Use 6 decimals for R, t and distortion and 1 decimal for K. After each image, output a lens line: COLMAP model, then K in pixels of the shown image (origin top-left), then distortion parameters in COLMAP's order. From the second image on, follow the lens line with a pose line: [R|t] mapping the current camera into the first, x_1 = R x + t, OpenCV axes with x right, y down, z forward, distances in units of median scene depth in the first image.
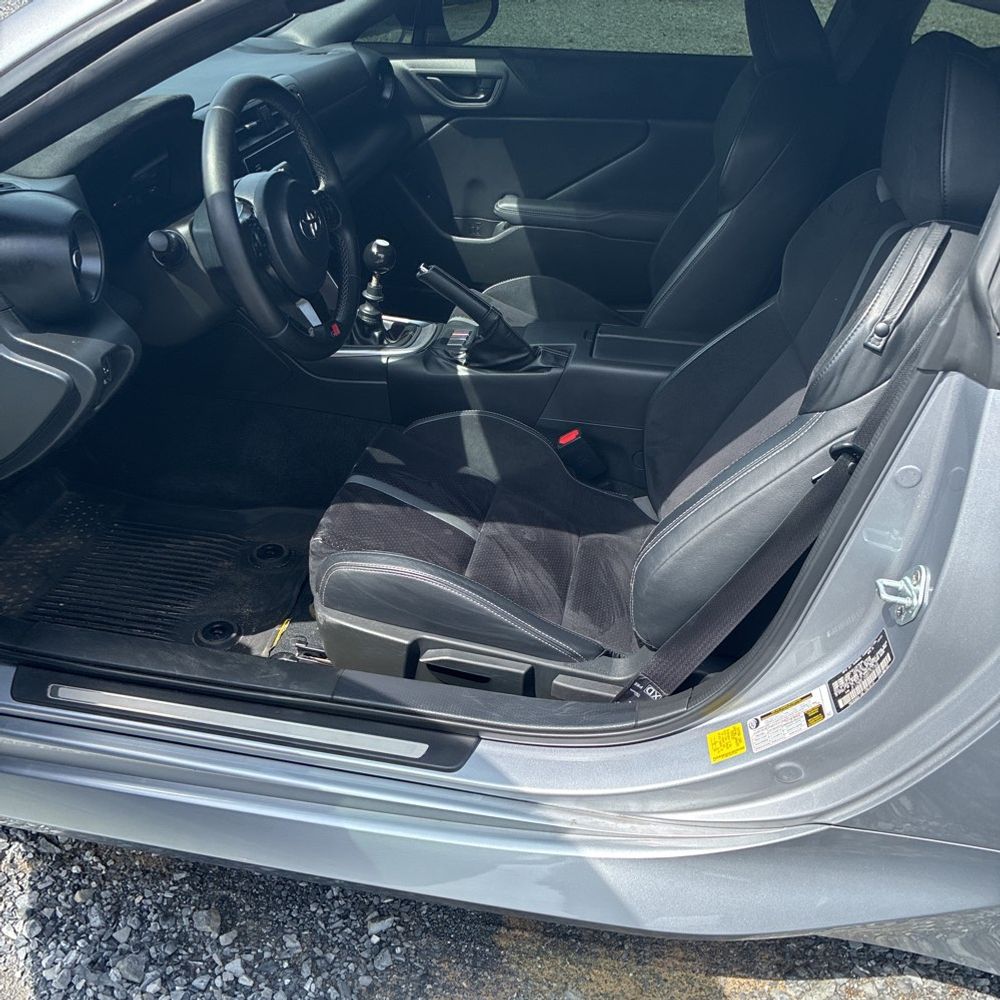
lens RADIAL K [[1055.2, 0, 500.0], [0, 1055.2, 500.0], [0, 0, 1]] dist [0.124964, -0.399516]
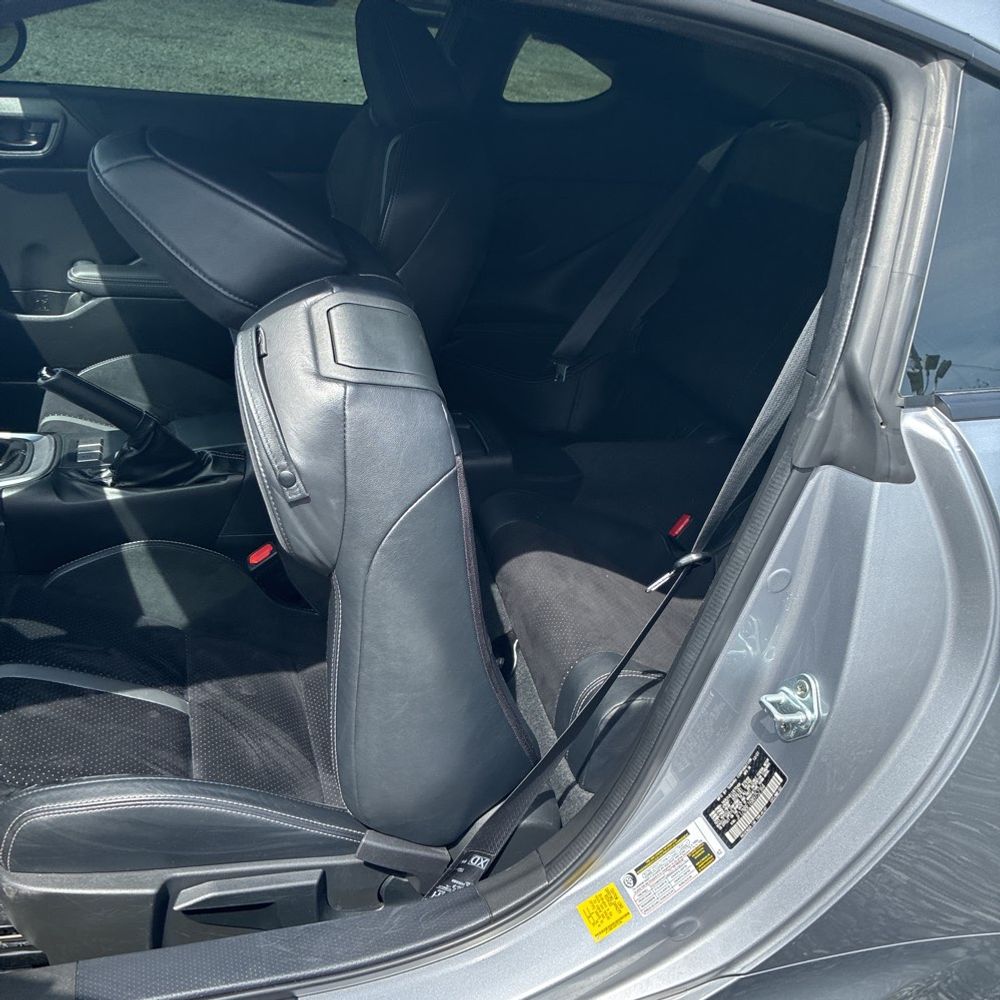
lens RADIAL K [[1032.1, 0, 495.8], [0, 1032.1, 501.5], [0, 0, 1]] dist [0.002829, 0.035357]
pose [[0.881074, -0.147268, 0.449468, -0.138039], [0.156746, 0.987505, 0.016293, -0.090771], [-0.446251, 0.056097, 0.893148, 0.205959]]
